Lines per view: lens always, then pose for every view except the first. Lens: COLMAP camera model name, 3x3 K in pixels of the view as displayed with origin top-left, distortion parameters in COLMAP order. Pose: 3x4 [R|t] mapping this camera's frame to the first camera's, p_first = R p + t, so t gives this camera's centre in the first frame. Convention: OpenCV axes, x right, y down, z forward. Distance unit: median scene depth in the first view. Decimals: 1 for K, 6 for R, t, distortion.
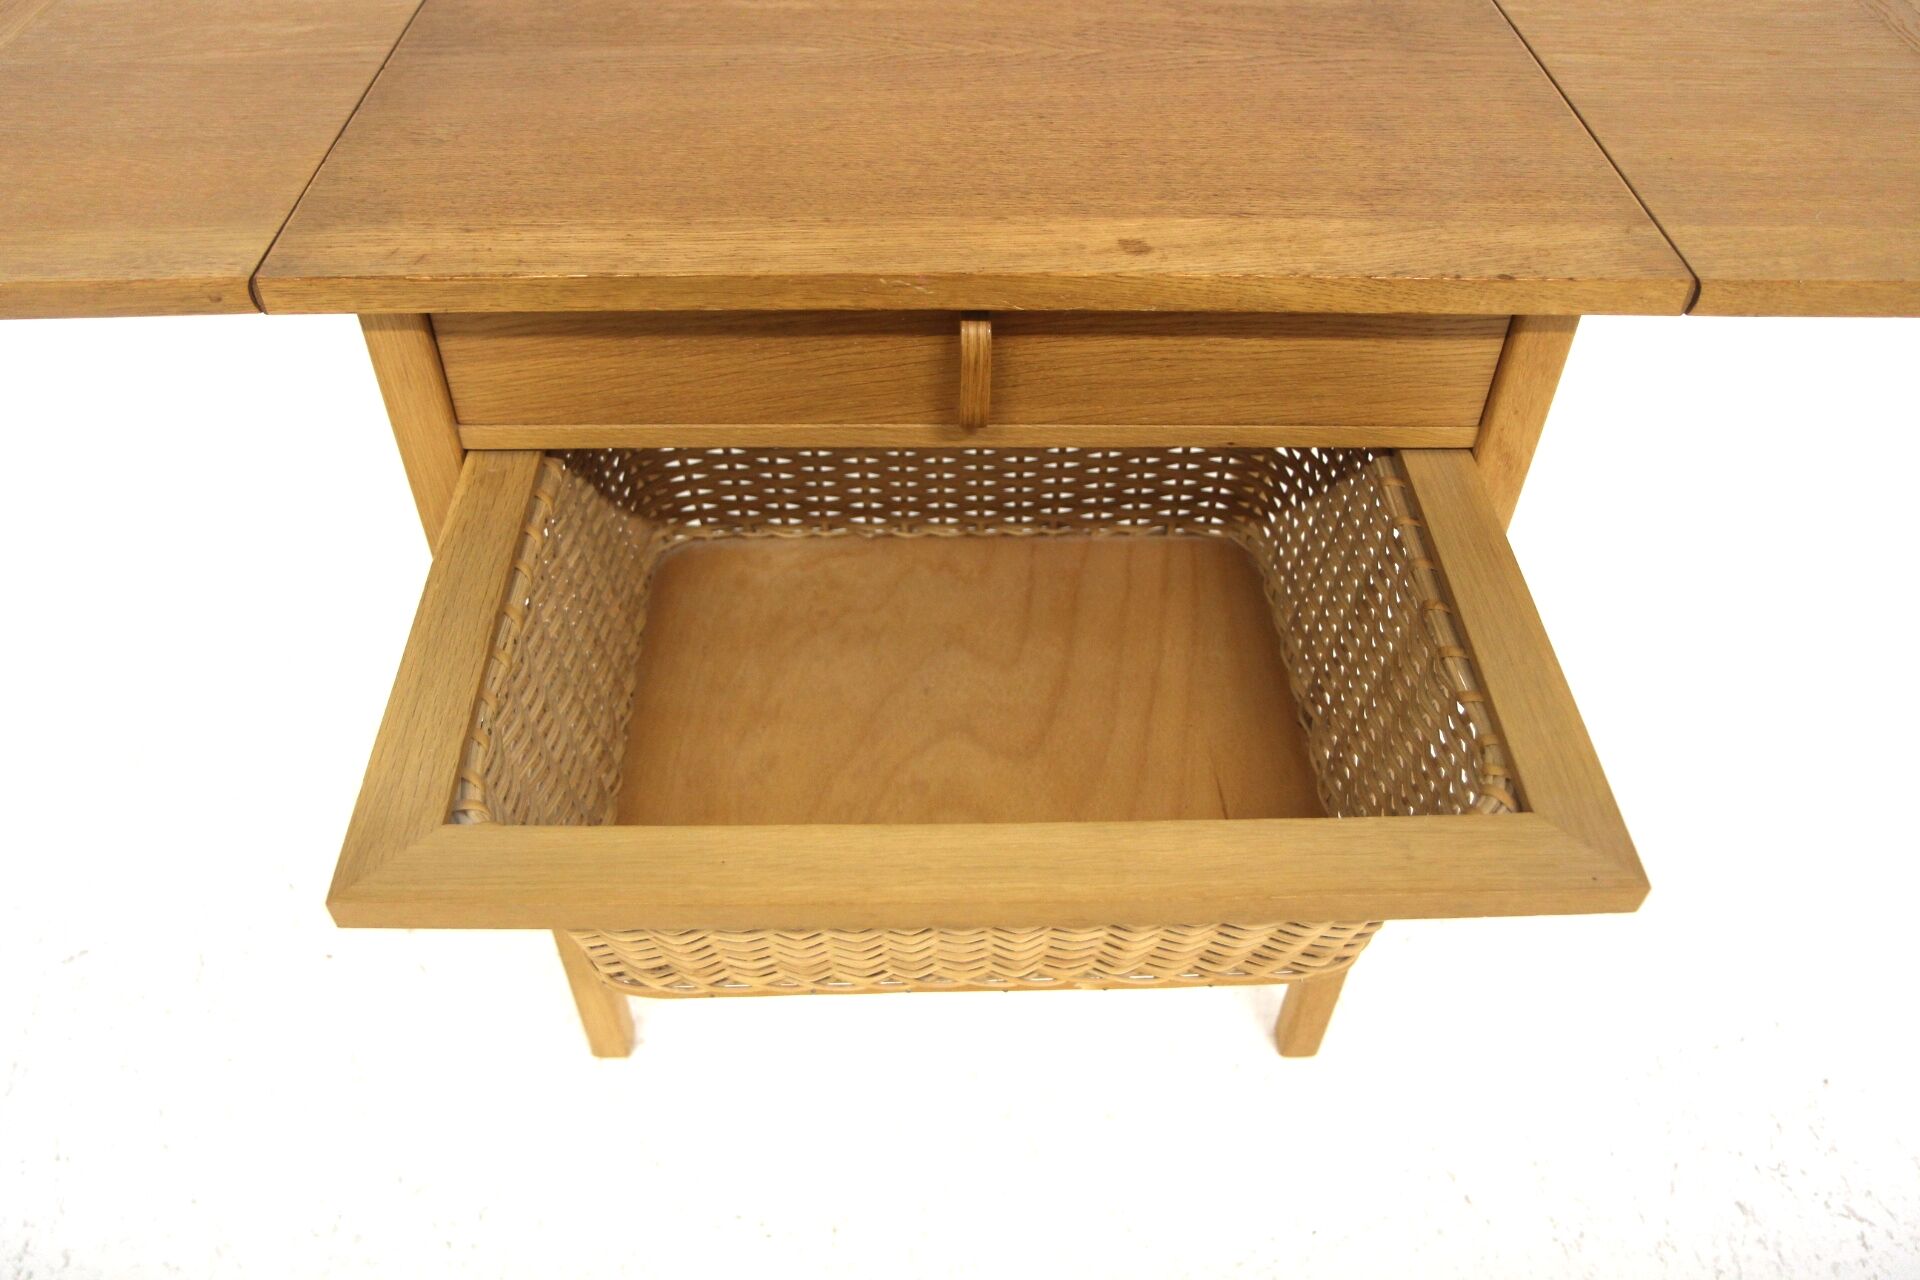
lens RADIAL K [[1484.6, 0, 960.0], [0, 1484.6, 640.0], [0, 0, 1]] dist [-0.090072, -0.002100]
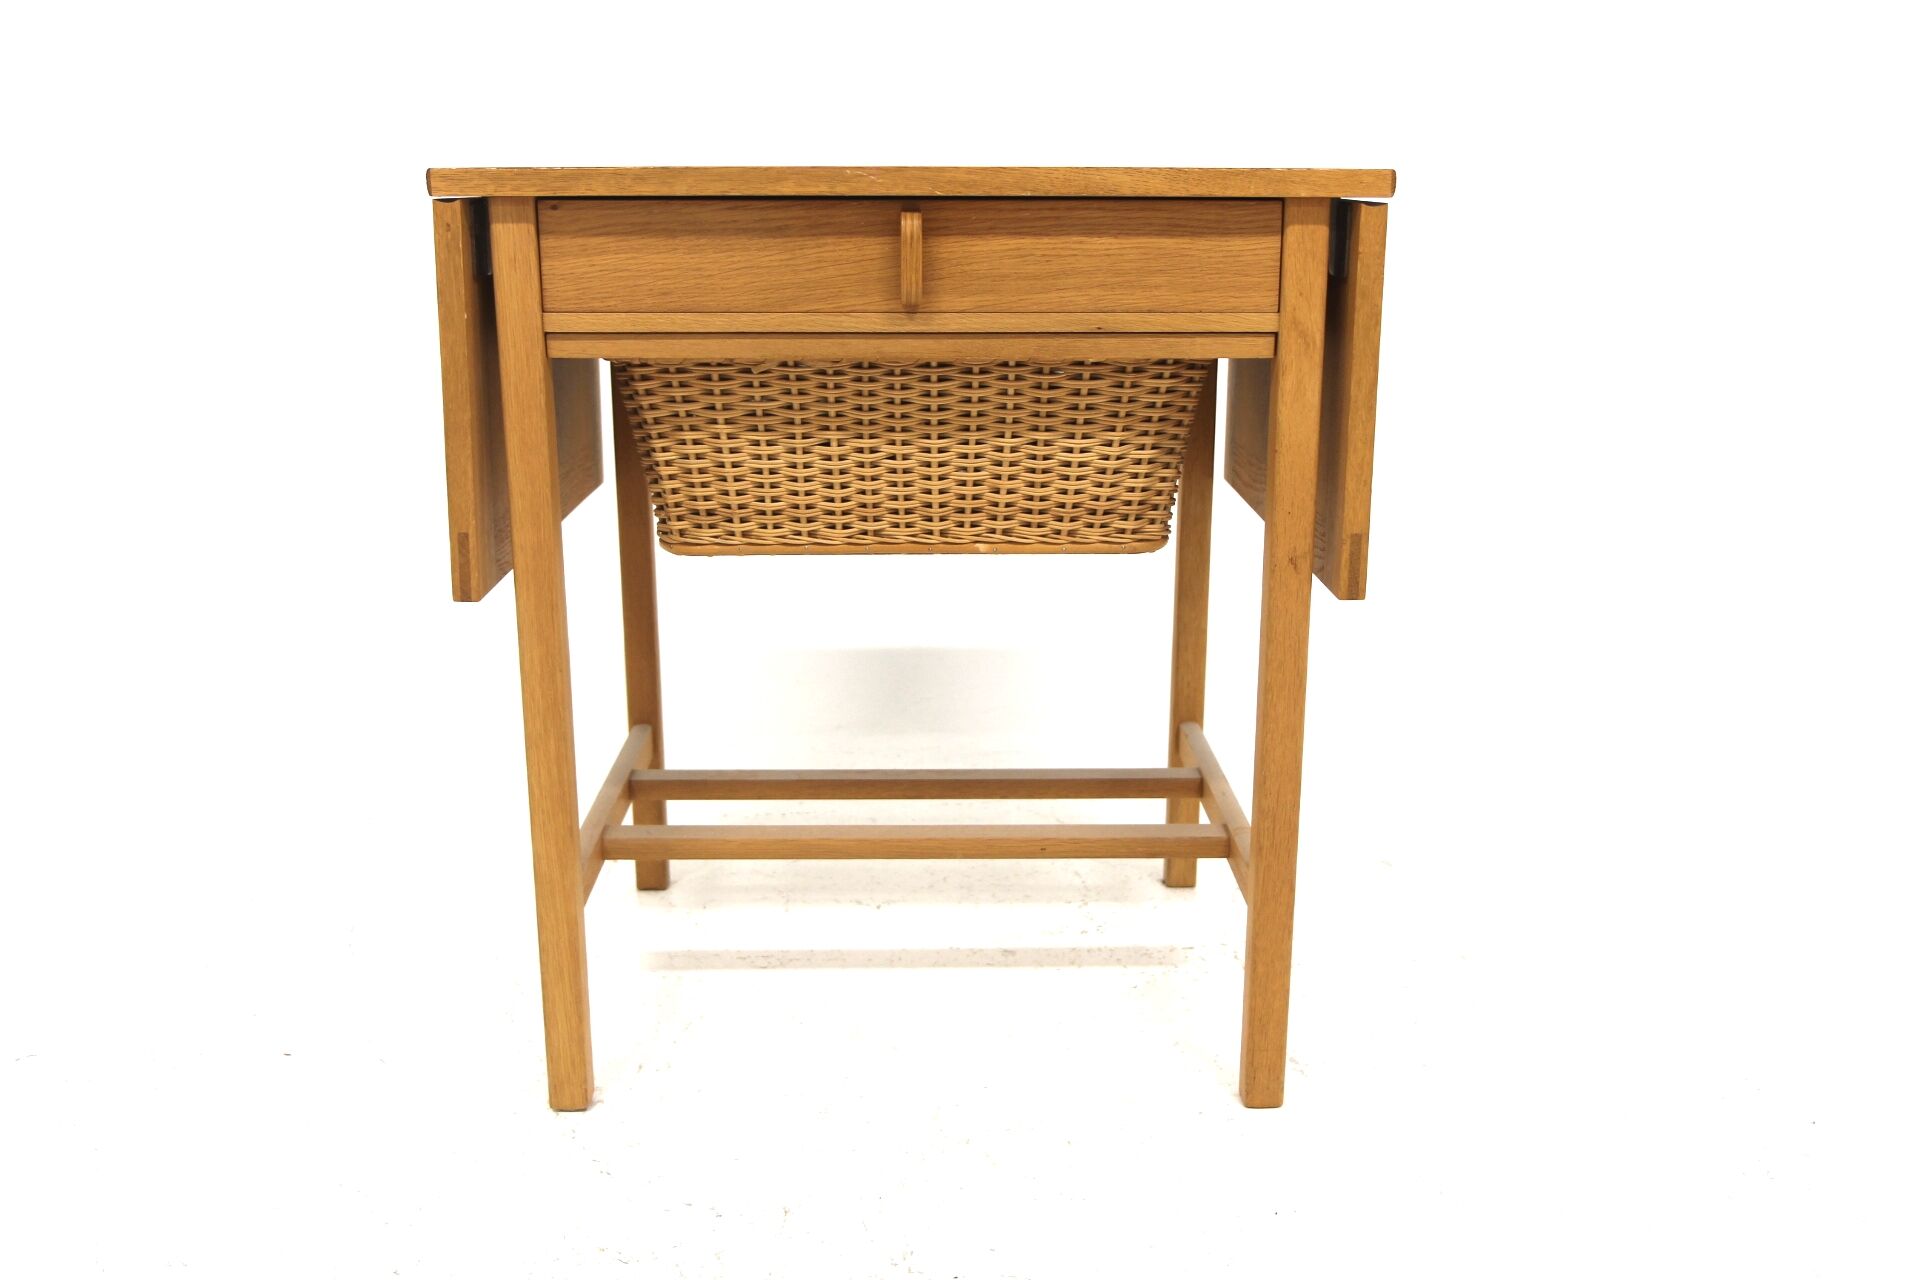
lens RADIAL K [[1743.0, 0, 960.0], [0, 1743.0, 640.0], [0, 0, 1]] dist [-0.047855, 0.002323]
pose [[0.999907, -0.013075, -0.003790, 0.058988], [0.009377, 0.863384, -0.504460, 0.996399], [0.009868, 0.504378, 0.863427, -0.276642]]
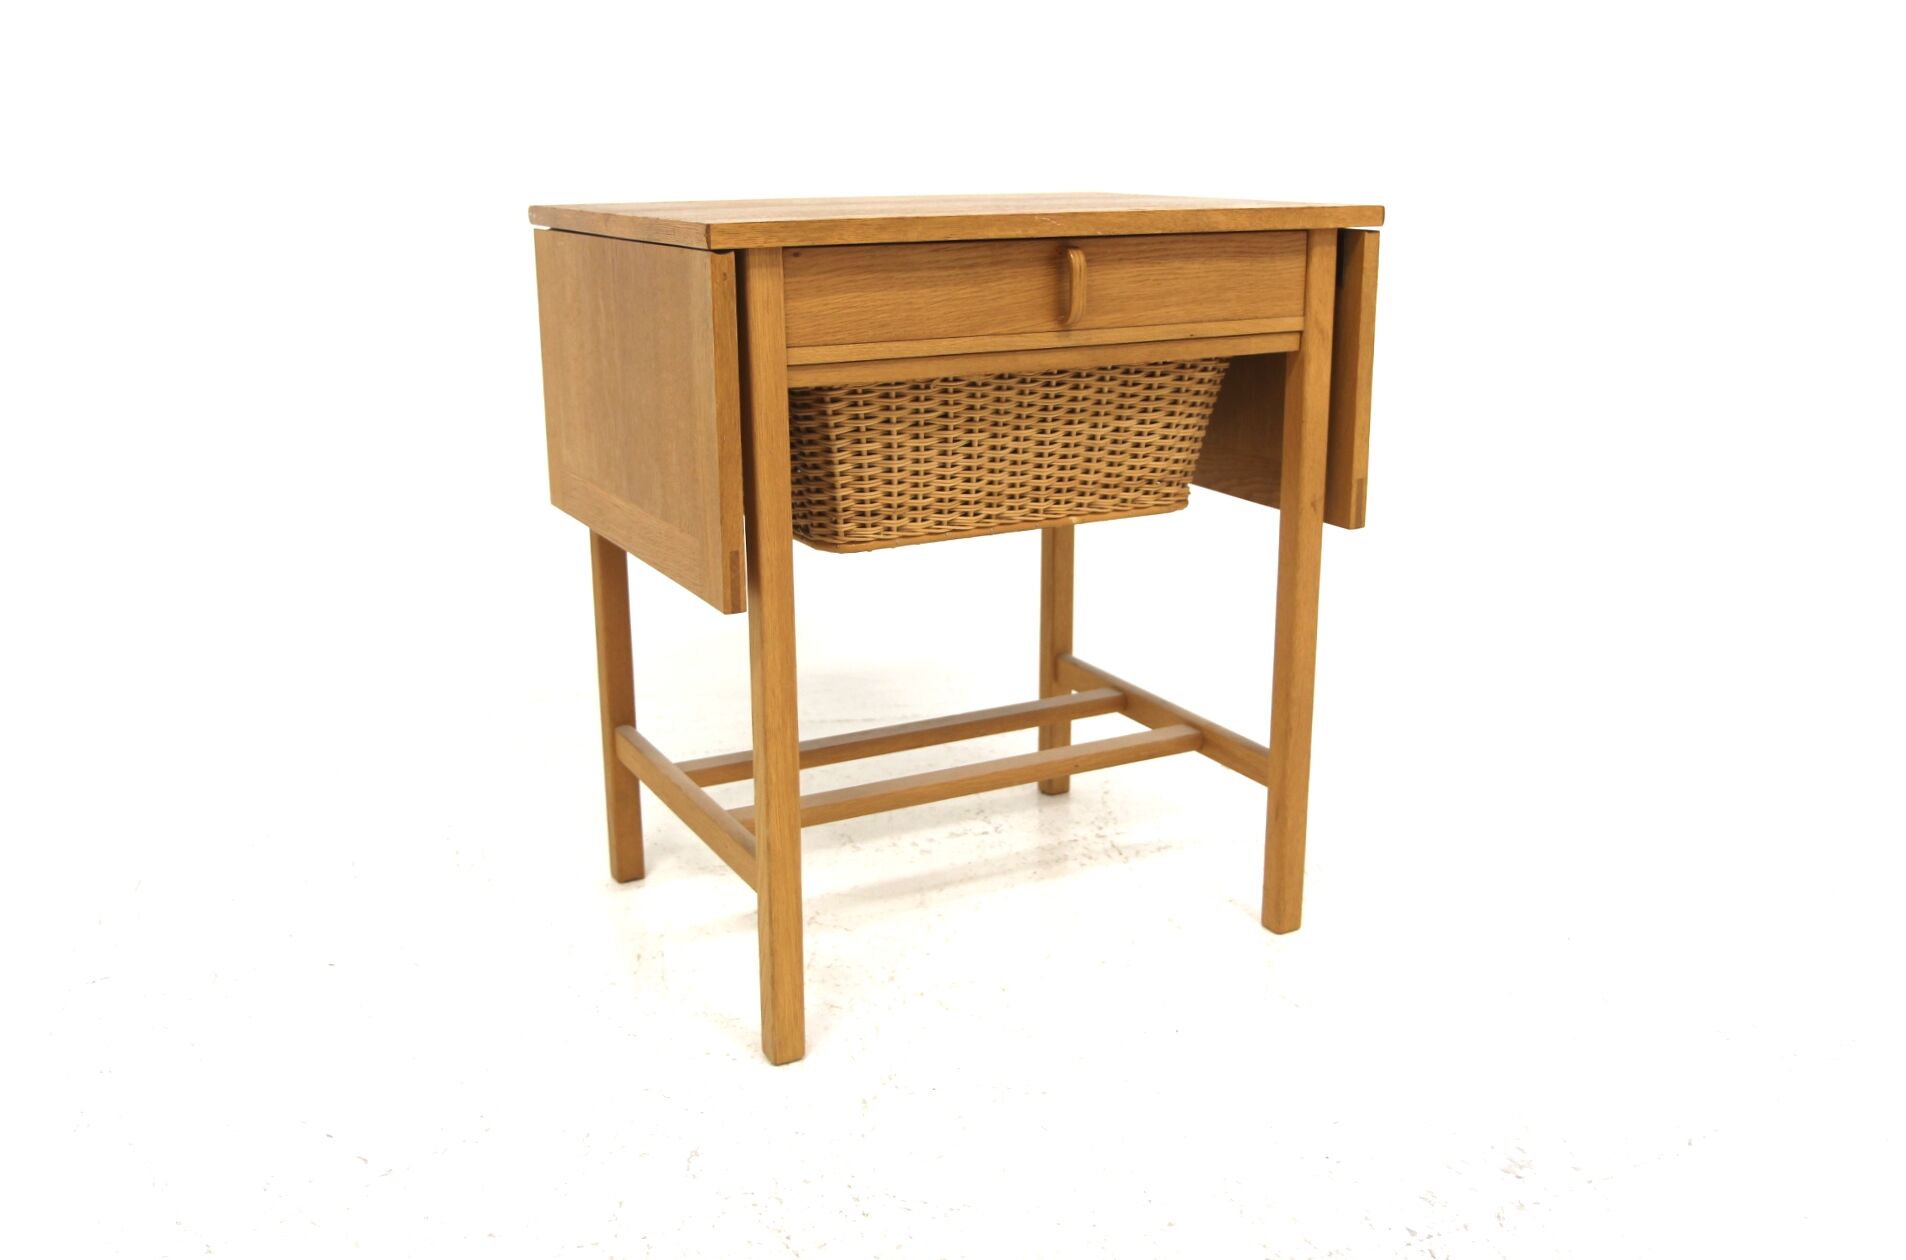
lens RADIAL K [[1717.3, 0, 953.0], [0, 1717.3, 630.0], [0, 0, 1]] dist [-0.042221, -0.000407]
pose [[0.891757, -0.143136, 0.429280, -1.049967], [0.335516, 0.845699, -0.414996, 0.964305], [-0.303641, 0.514106, 0.802183, -0.384717]]
